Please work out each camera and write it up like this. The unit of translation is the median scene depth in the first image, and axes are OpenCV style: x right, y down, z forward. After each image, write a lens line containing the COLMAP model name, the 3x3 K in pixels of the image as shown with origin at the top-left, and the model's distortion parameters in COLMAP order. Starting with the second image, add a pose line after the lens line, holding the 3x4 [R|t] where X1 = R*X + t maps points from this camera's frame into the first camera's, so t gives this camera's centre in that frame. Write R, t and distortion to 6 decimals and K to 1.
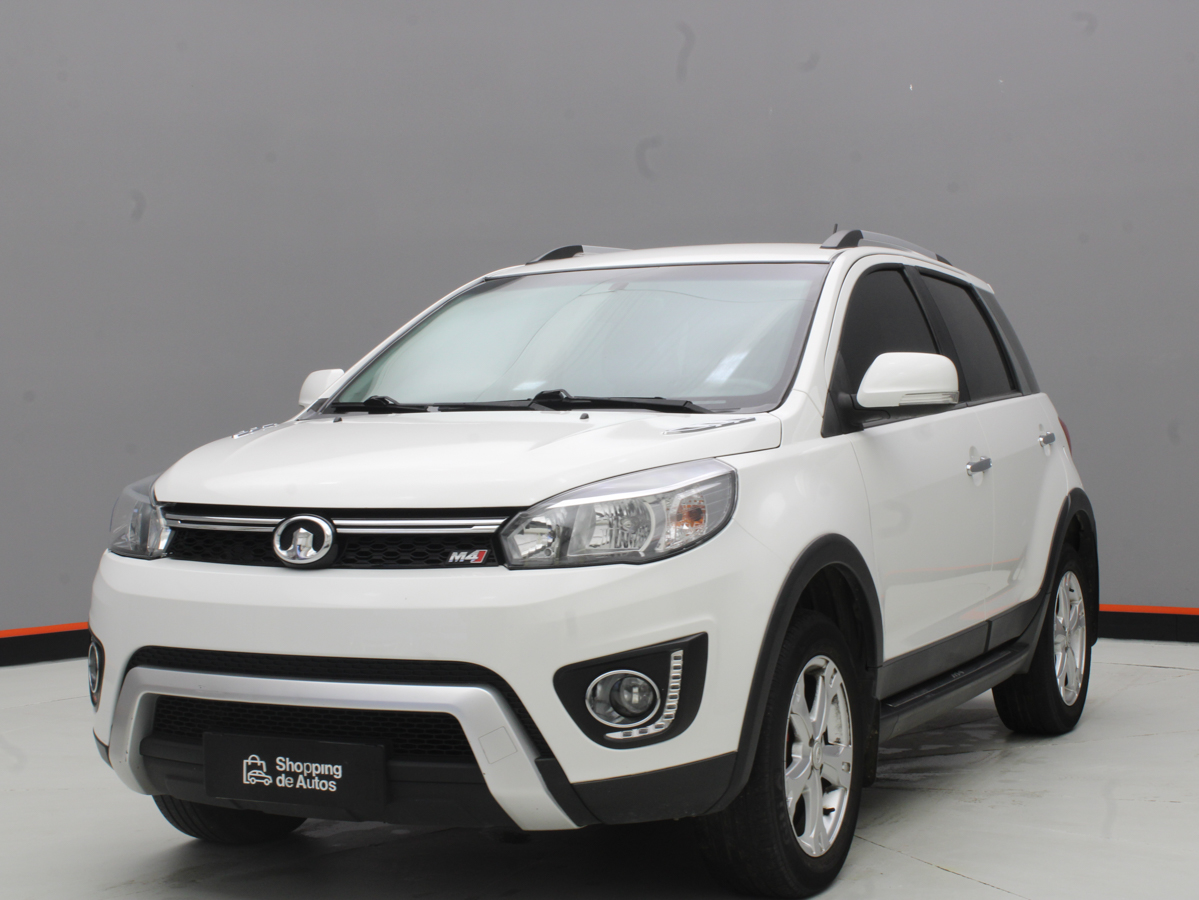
lens RADIAL K [[1763.8, 0, 599.5], [0, 1763.8, 454.5], [0, 0, 1]] dist [-0.063326, 0.000000]
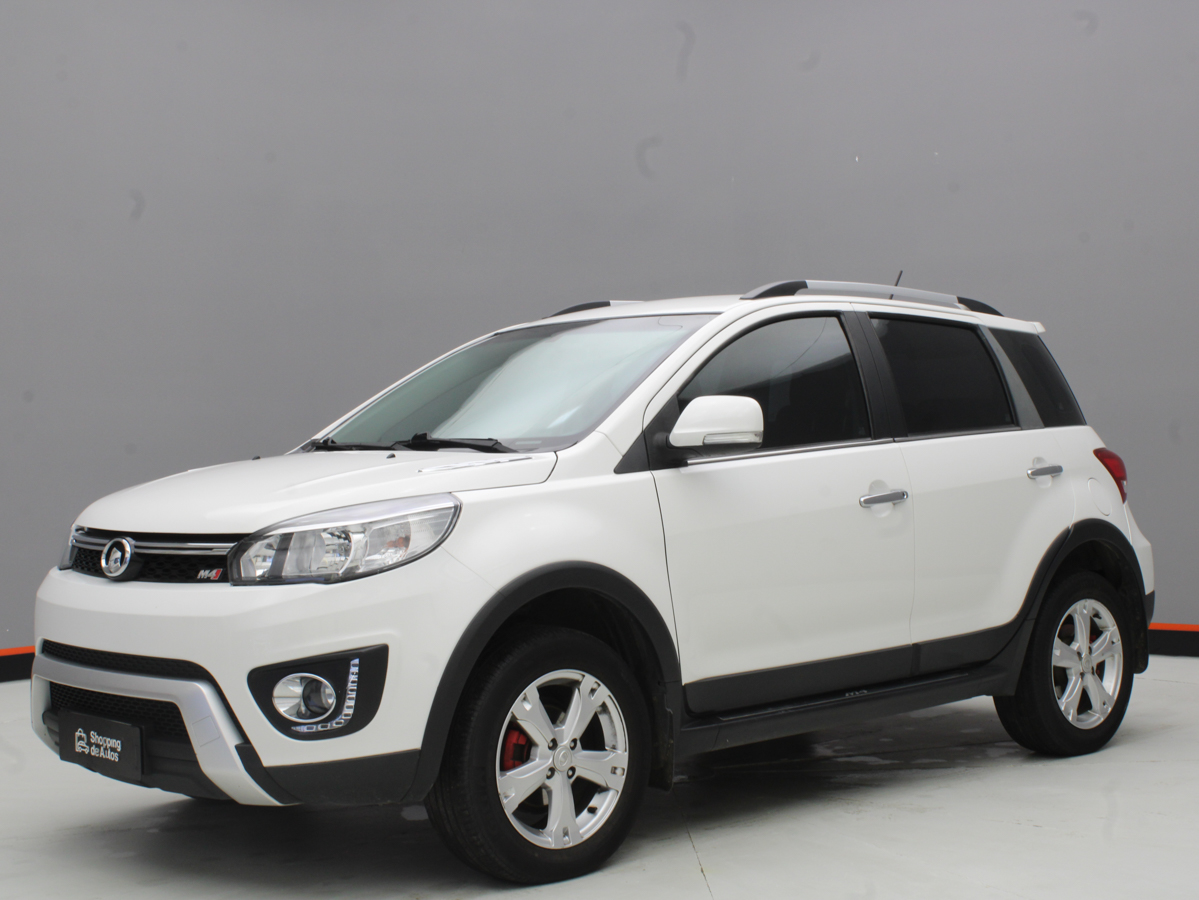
lens RADIAL K [[1580.4, 0, 600.7], [0, 1580.4, 447.7], [0, 0, 1]] dist [-0.081506, 0.000000]
pose [[0.950269, -0.003427, -0.311412, 0.504600], [-0.002223, 0.999839, -0.017785, -0.009864], [0.311423, 0.017592, 0.950109, 0.056873]]
